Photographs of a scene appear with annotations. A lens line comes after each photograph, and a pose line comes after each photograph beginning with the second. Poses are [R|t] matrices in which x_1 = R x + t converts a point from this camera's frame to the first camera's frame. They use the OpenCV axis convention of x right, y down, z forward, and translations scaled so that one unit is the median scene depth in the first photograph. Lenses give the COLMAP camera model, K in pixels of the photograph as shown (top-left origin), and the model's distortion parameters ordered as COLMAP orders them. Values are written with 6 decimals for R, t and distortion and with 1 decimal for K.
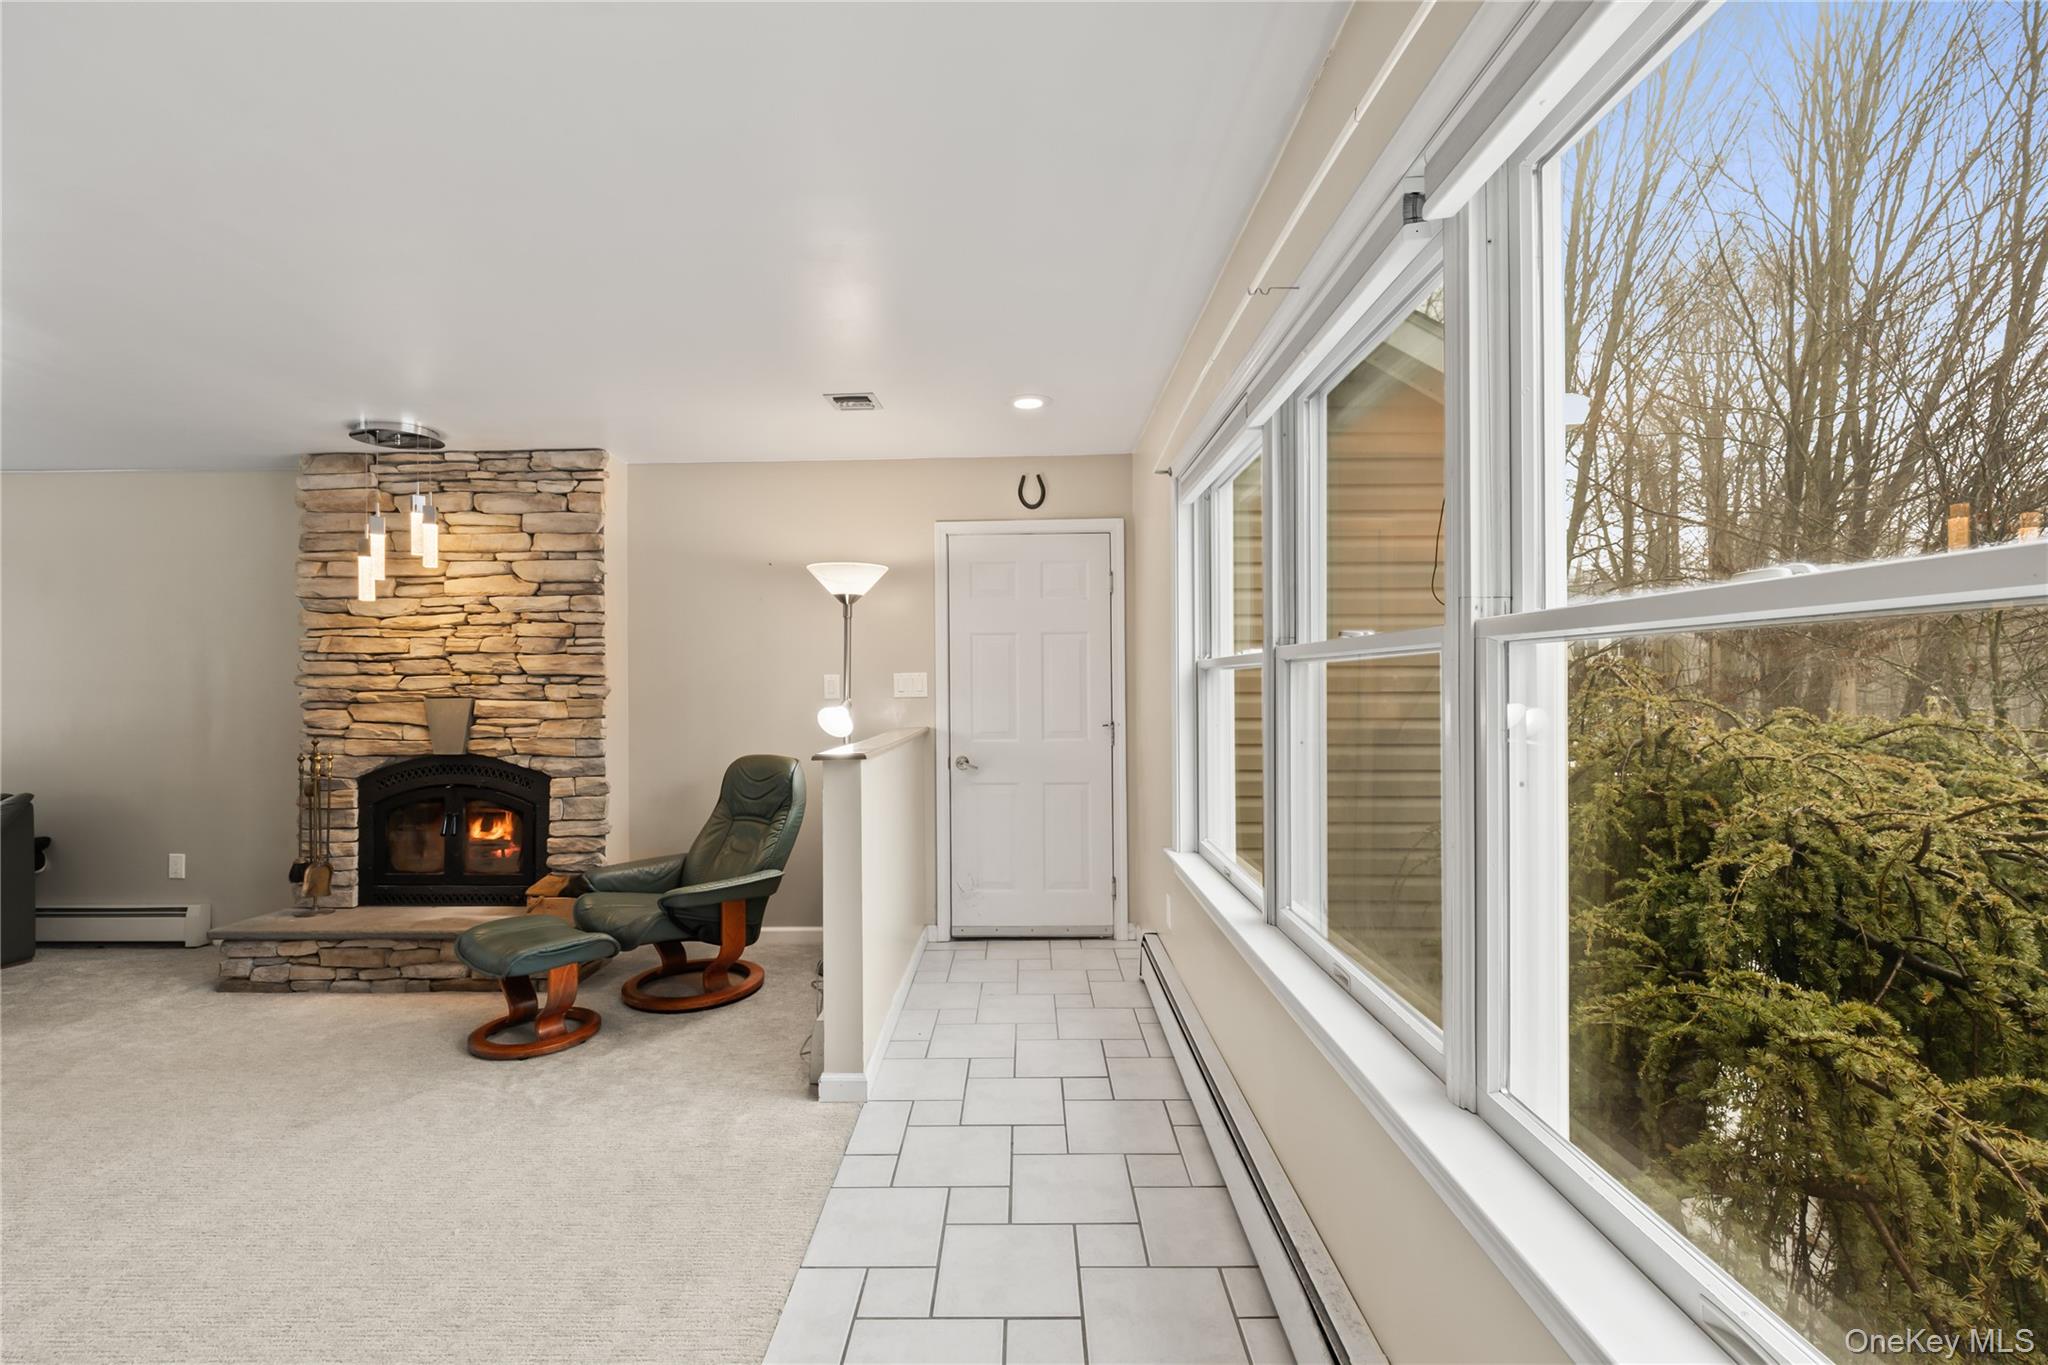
lens RADIAL K [[870.4, 0, 1010.1], [0, 870.4, 682.6], [0, 0, 1]] dist [0.002212, -0.005345]
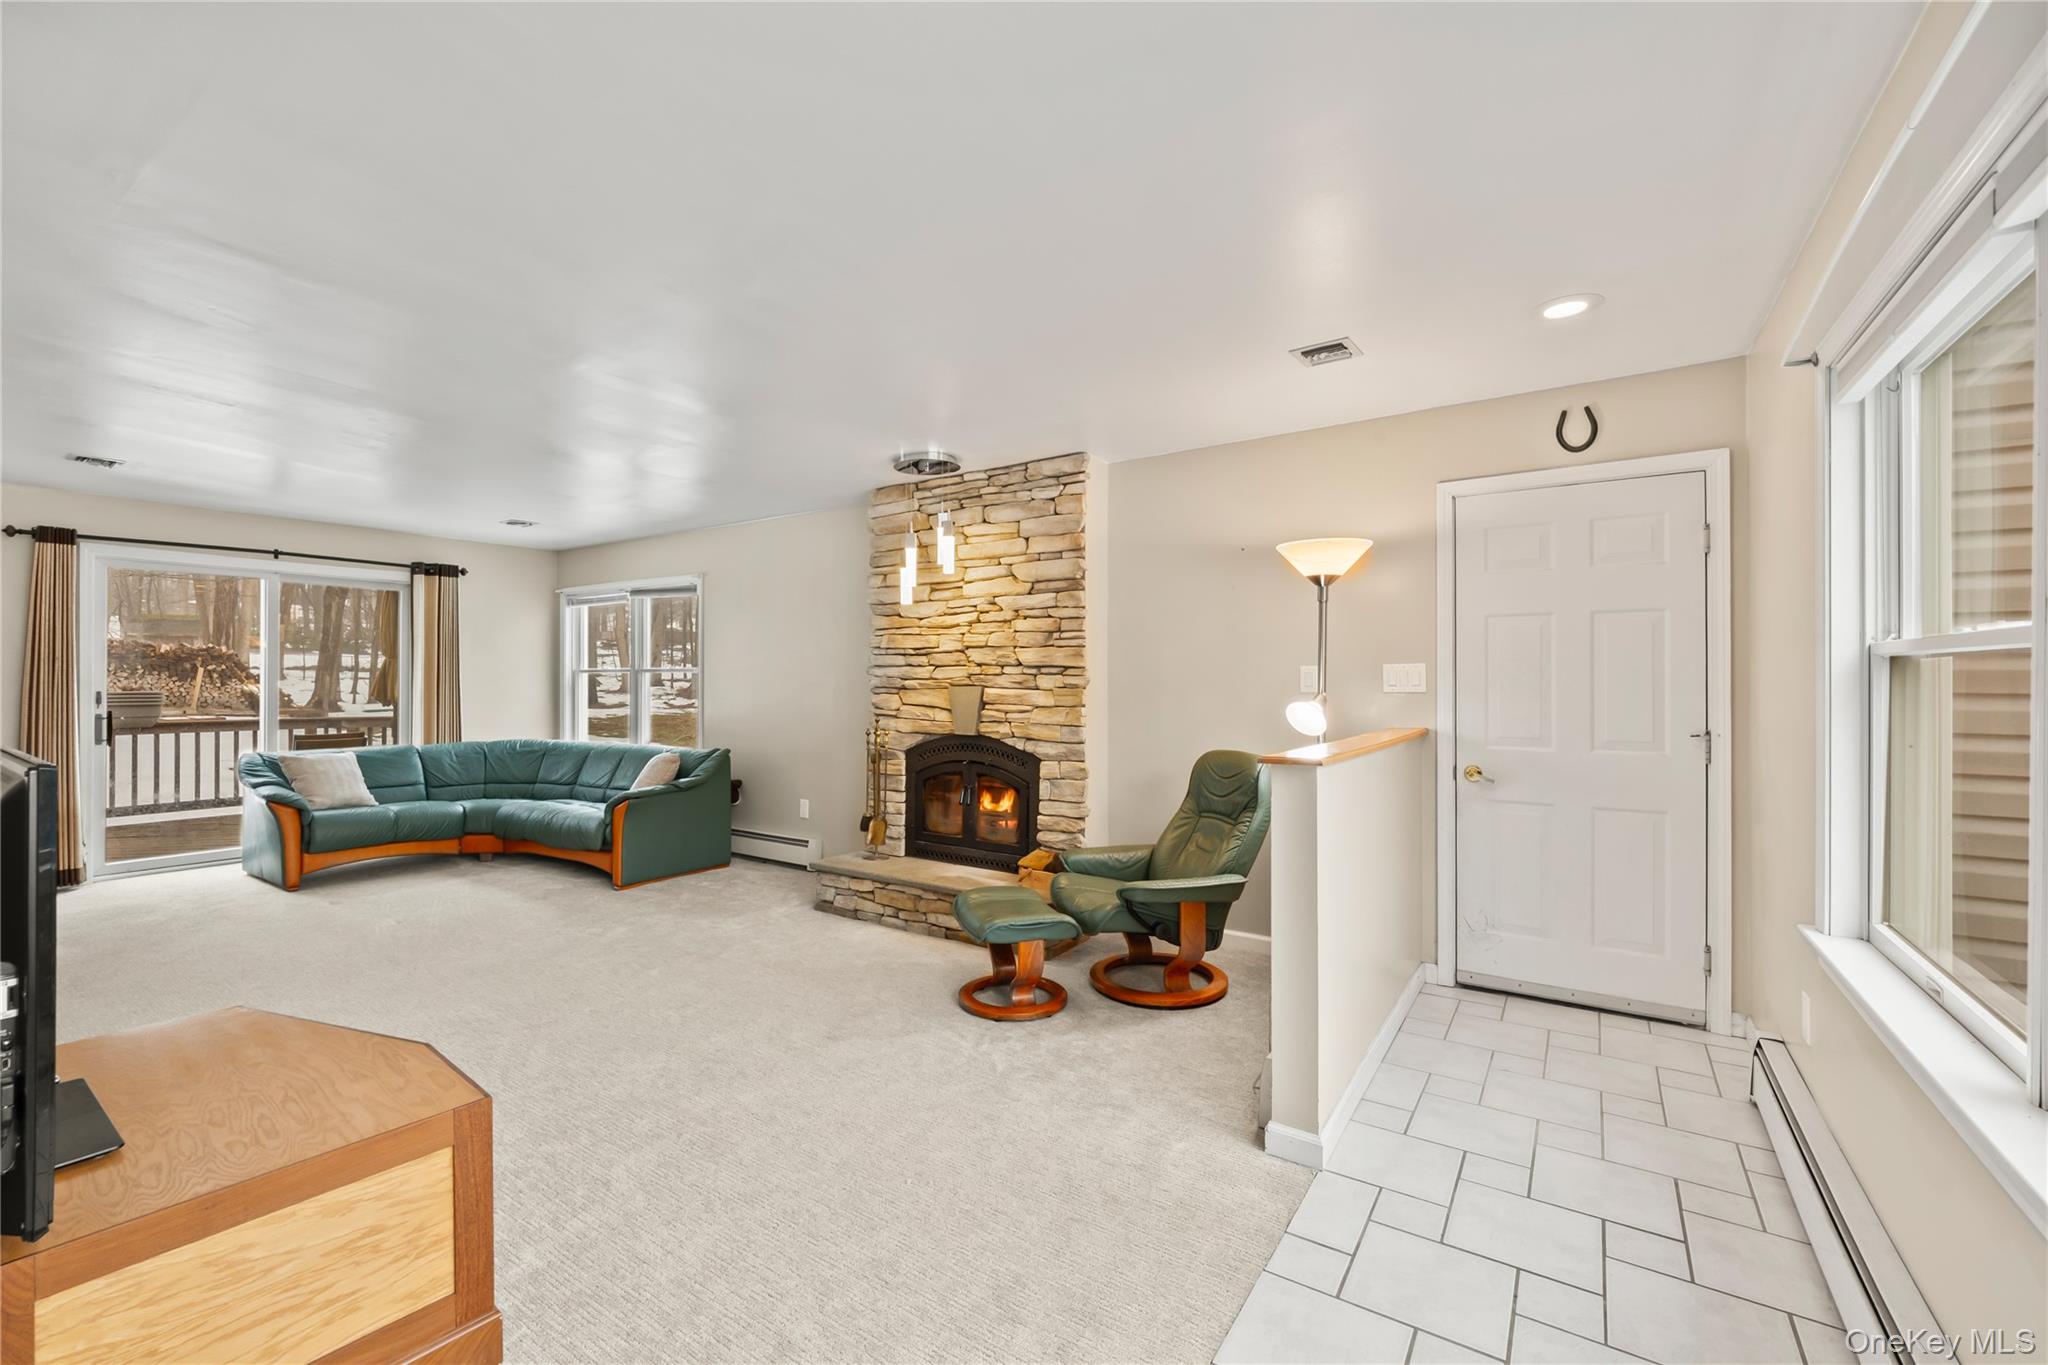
lens RADIAL K [[840.6, 0, 1004.6], [0, 840.6, 675.9], [0, 0, 1]] dist [0.000411, -0.007572]
pose [[0.830830, 0.006246, -0.556491, 0.019922], [-0.004770, 0.999980, 0.004101, -0.000696], [0.556506, -0.000753, 0.830844, 0.100484]]
